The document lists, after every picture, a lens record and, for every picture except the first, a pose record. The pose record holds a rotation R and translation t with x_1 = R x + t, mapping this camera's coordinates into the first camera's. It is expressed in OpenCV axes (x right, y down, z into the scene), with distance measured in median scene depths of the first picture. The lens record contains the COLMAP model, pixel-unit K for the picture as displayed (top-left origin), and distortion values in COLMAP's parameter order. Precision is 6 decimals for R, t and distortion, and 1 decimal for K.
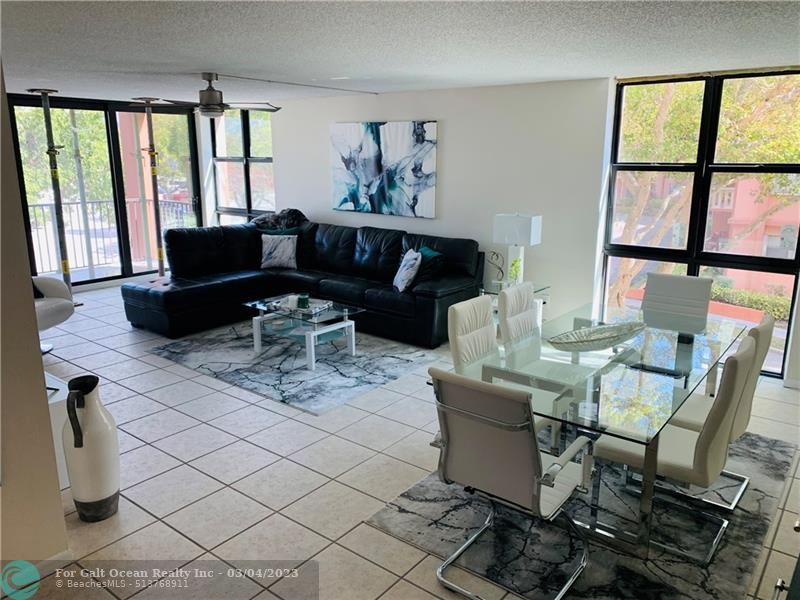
lens RADIAL K [[619.3, 0, 401.8], [0, 619.3, 295.6], [0, 0, 1]] dist [0.060113, -0.054158]
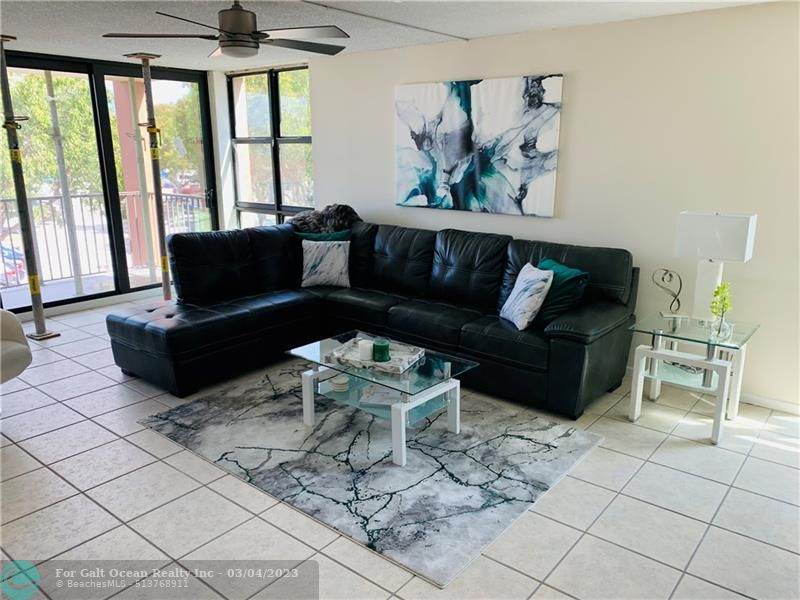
lens RADIAL K [[619.3, 0, 399.0], [0, 619.3, 301.6], [0, 0, 1]] dist [0.060113, -0.054158]
pose [[0.999824, -0.000172, -0.018754, -0.114323], [0.000541, 0.999806, 0.019692, -0.047680], [0.018747, -0.019699, 0.999630, 0.321845]]
